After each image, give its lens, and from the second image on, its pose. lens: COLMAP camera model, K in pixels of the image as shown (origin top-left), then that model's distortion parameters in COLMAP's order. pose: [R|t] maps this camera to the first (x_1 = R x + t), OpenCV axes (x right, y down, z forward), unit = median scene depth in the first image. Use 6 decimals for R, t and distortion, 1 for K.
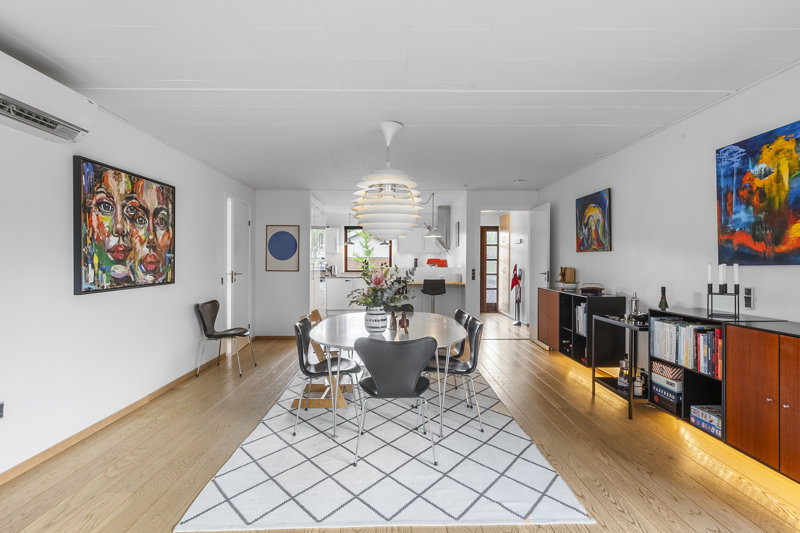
lens RADIAL K [[428.3, 0, 400.0], [0, 428.3, 266.5], [0, 0, 1]] dist [-0.000961, 0.000045]
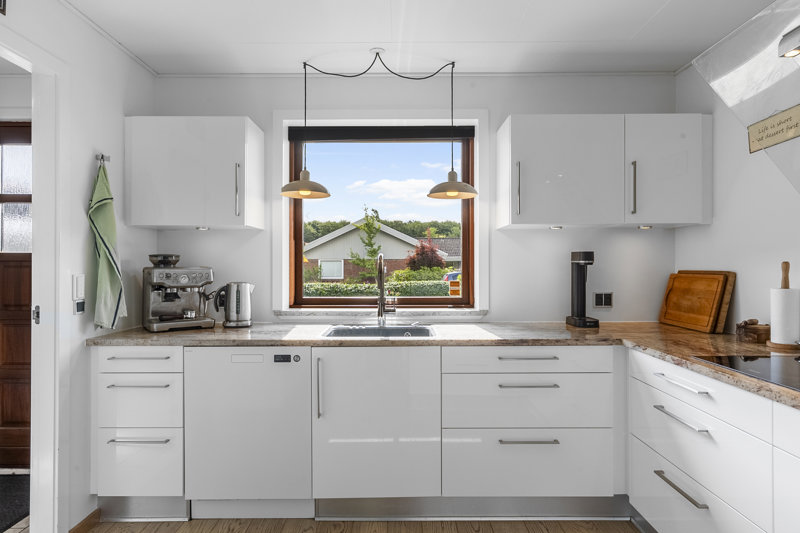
lens RADIAL K [[448.8, 0, 400.0], [0, 448.8, 266.5], [0, 0, 1]] dist [-0.001857, -0.000259]
pose [[0.999943, -0.000123, -0.010635, -0.062554], [0.000037, 0.999967, -0.008123, -0.008742], [0.010636, 0.008123, 0.999910, 0.755153]]
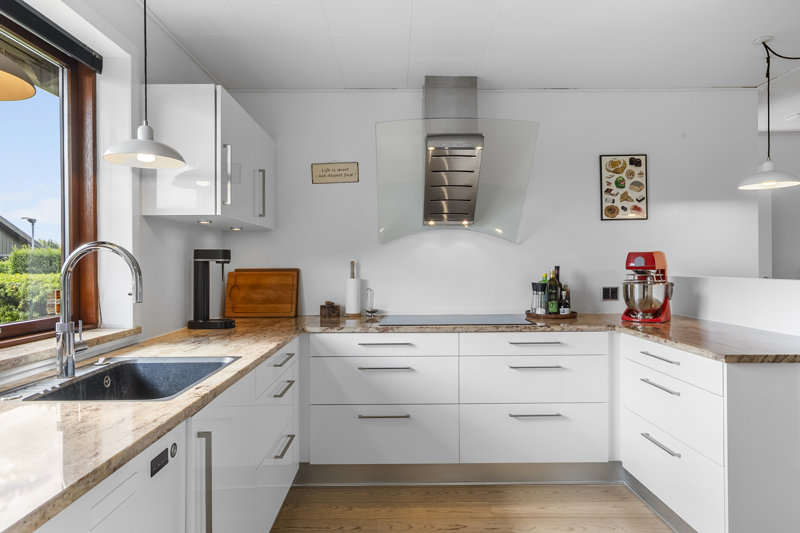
lens RADIAL K [[484.5, 0, 400.0], [0, 484.5, 266.5], [0, 0, 1]] dist [0.000451, 0.000031]
pose [[0.001700, -0.005196, 0.999985, -0.217609], [0.020652, 0.999773, 0.005160, -0.009594], [-0.999785, 0.020643, 0.001807, 0.909622]]
